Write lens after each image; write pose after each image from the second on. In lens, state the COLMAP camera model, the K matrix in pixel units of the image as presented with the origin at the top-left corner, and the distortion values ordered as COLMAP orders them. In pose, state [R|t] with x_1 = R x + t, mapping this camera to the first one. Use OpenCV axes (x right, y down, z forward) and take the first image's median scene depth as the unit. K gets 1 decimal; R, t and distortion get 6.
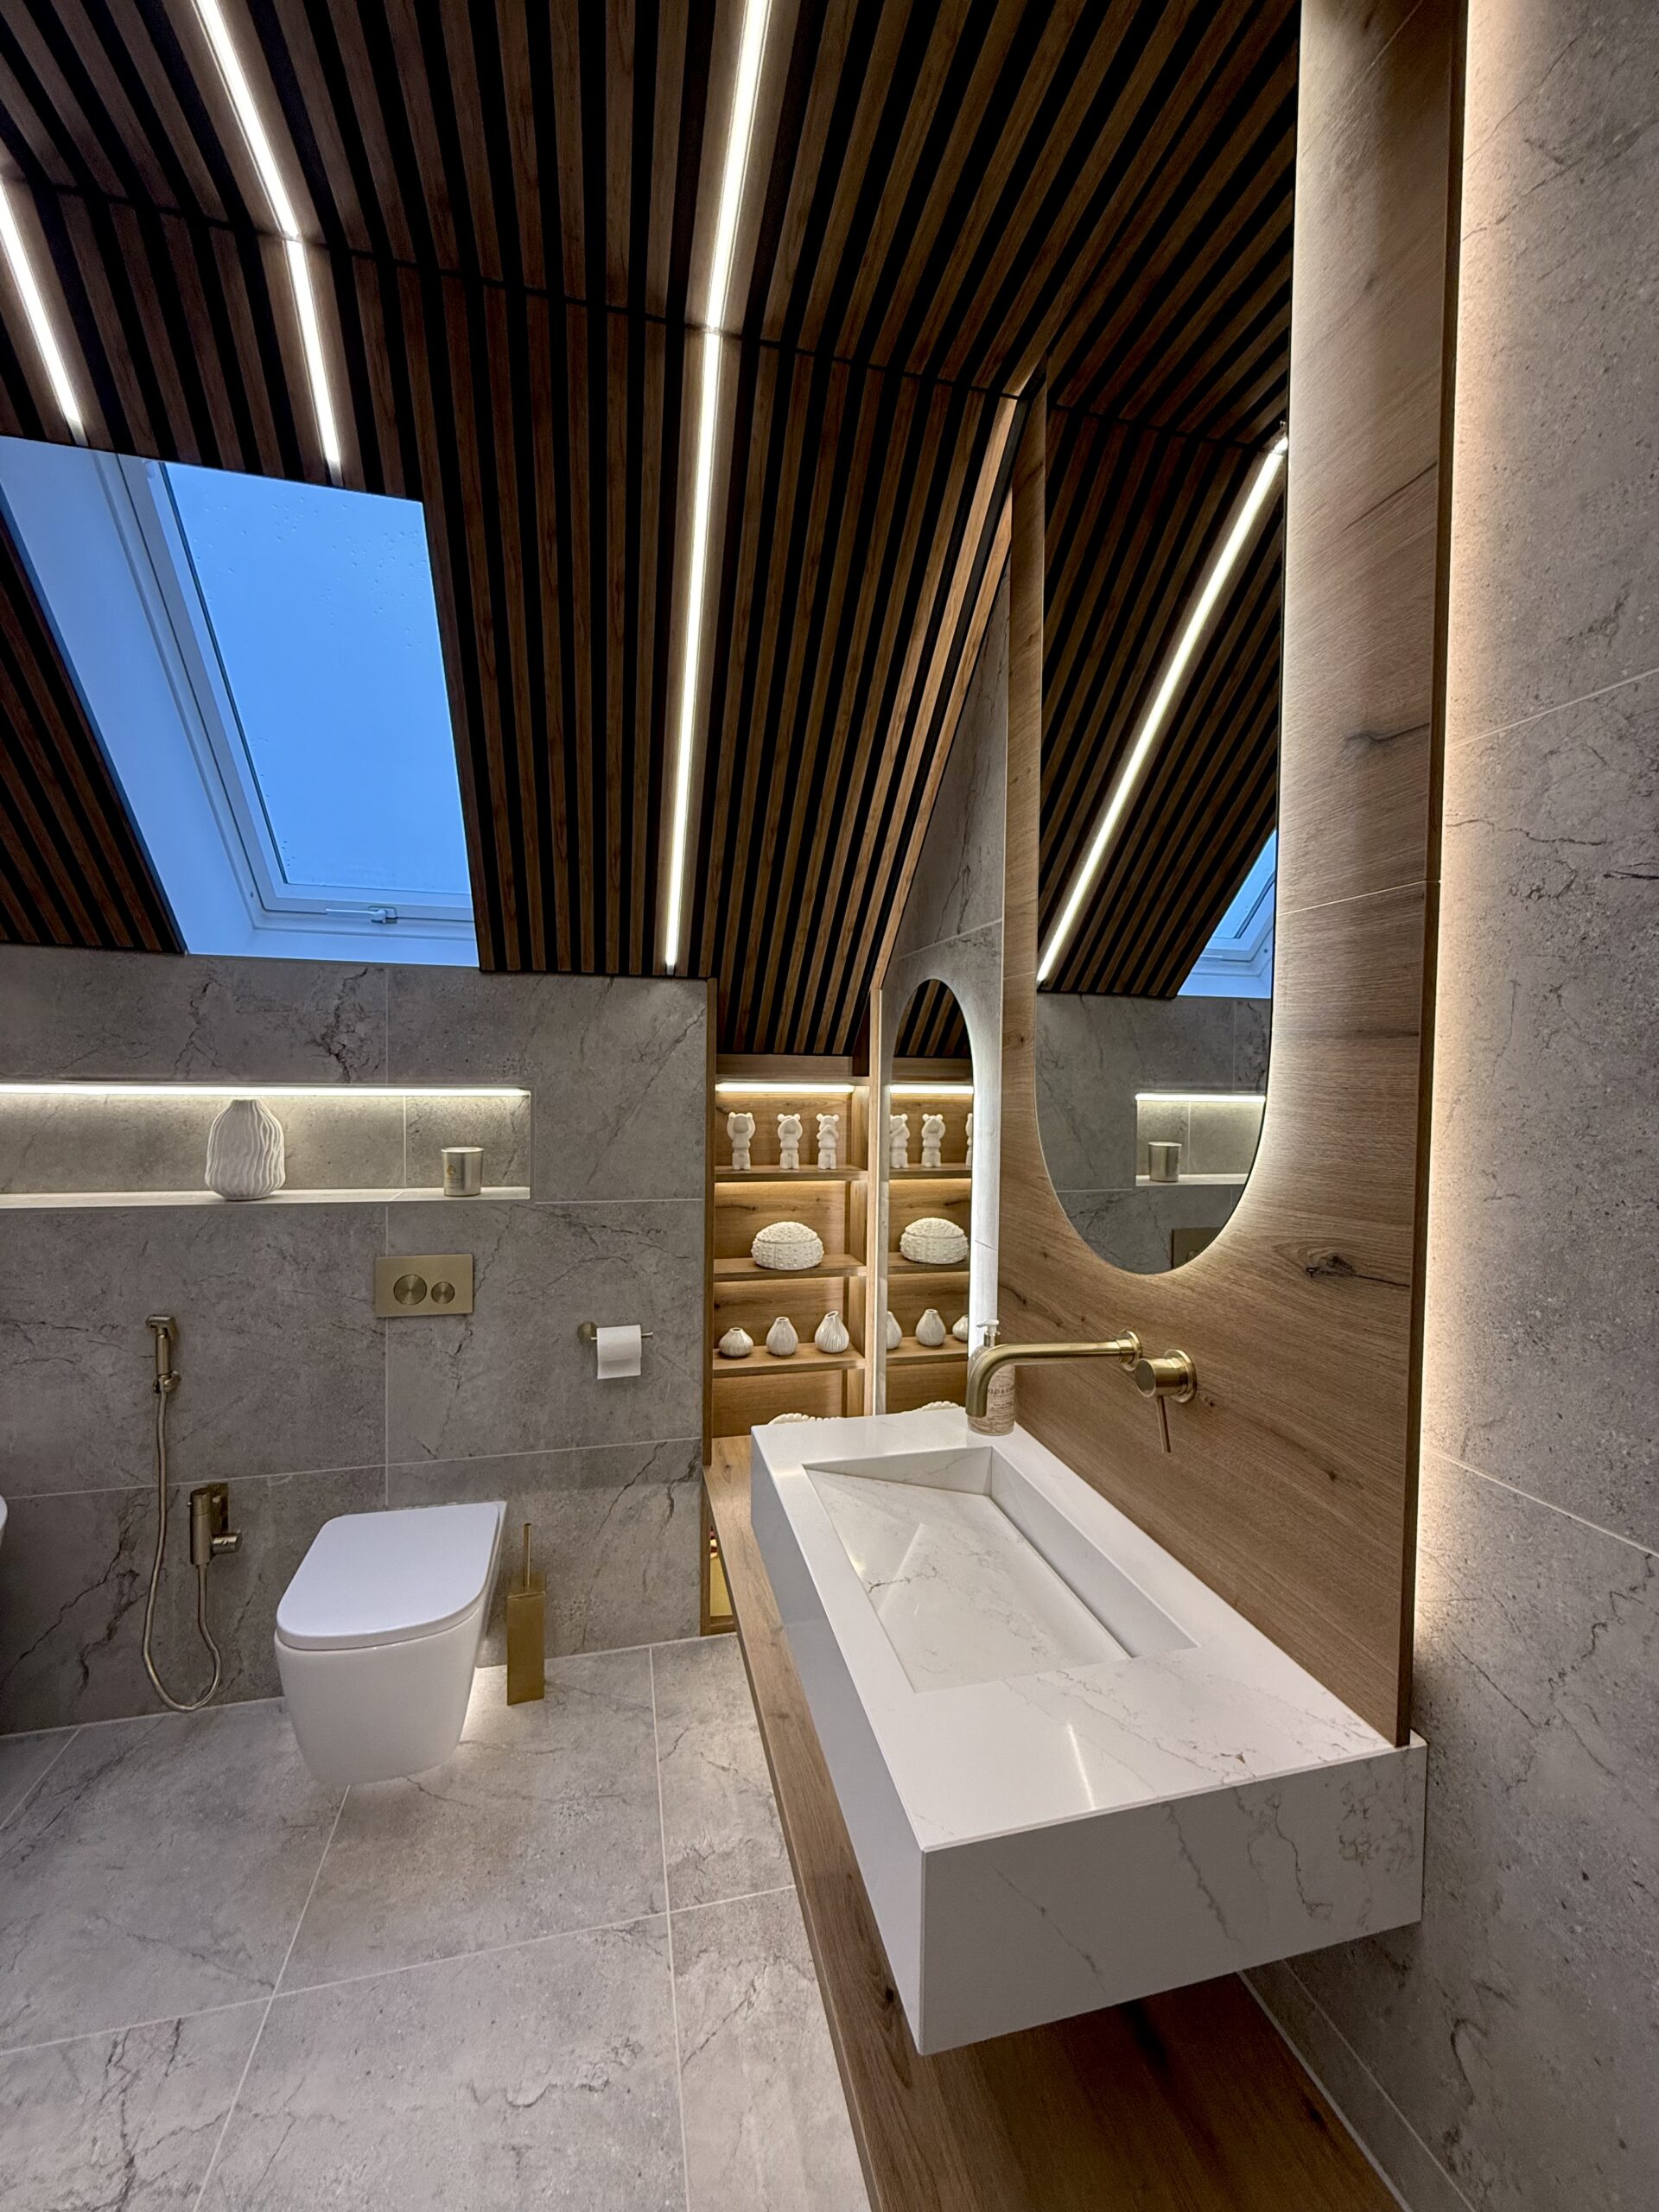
lens RADIAL K [[890.3, 0, 829.5], [0, 890.3, 1106.0], [0, 0, 1]] dist [-0.001877, 0.000800]
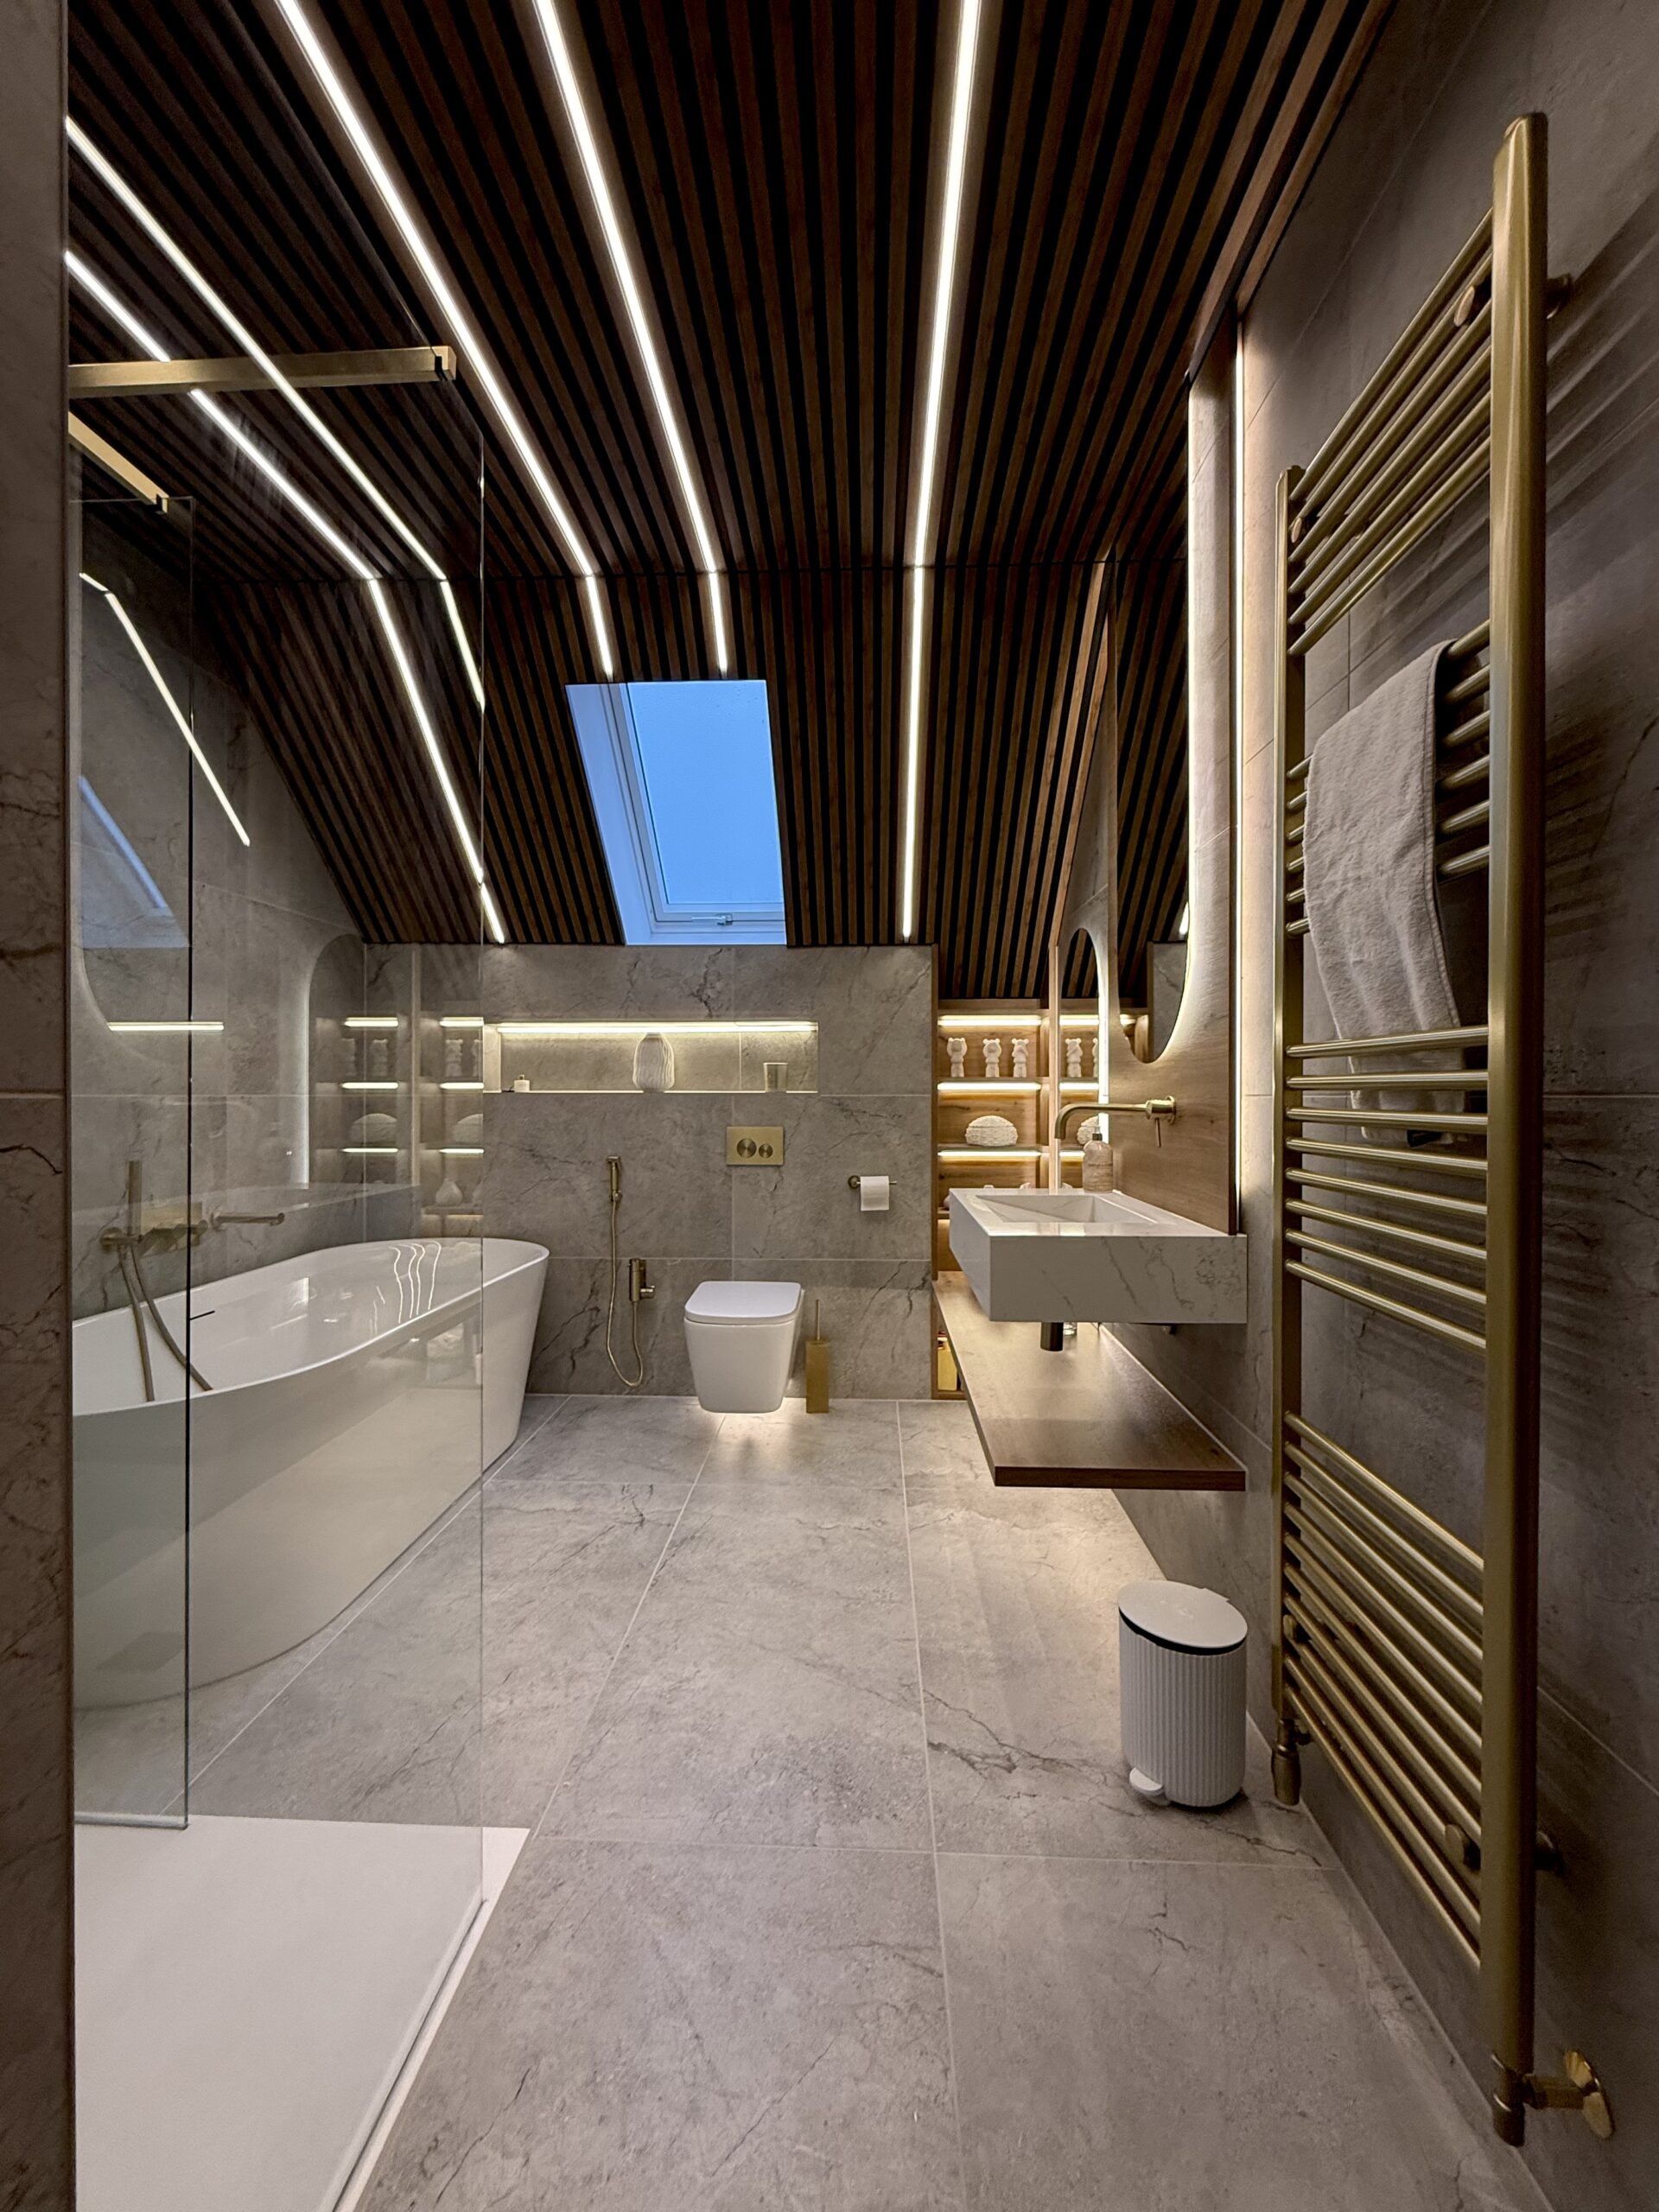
lens RADIAL K [[890.3, 0, 829.5], [0, 890.3, 1106.0], [0, 0, 1]] dist [-0.001877, 0.000800]
pose [[0.958704, -0.013226, -0.284099, 0.123850], [0.005970, 0.999634, -0.026392, 0.173176], [0.284344, 0.023606, 0.958432, -0.483643]]
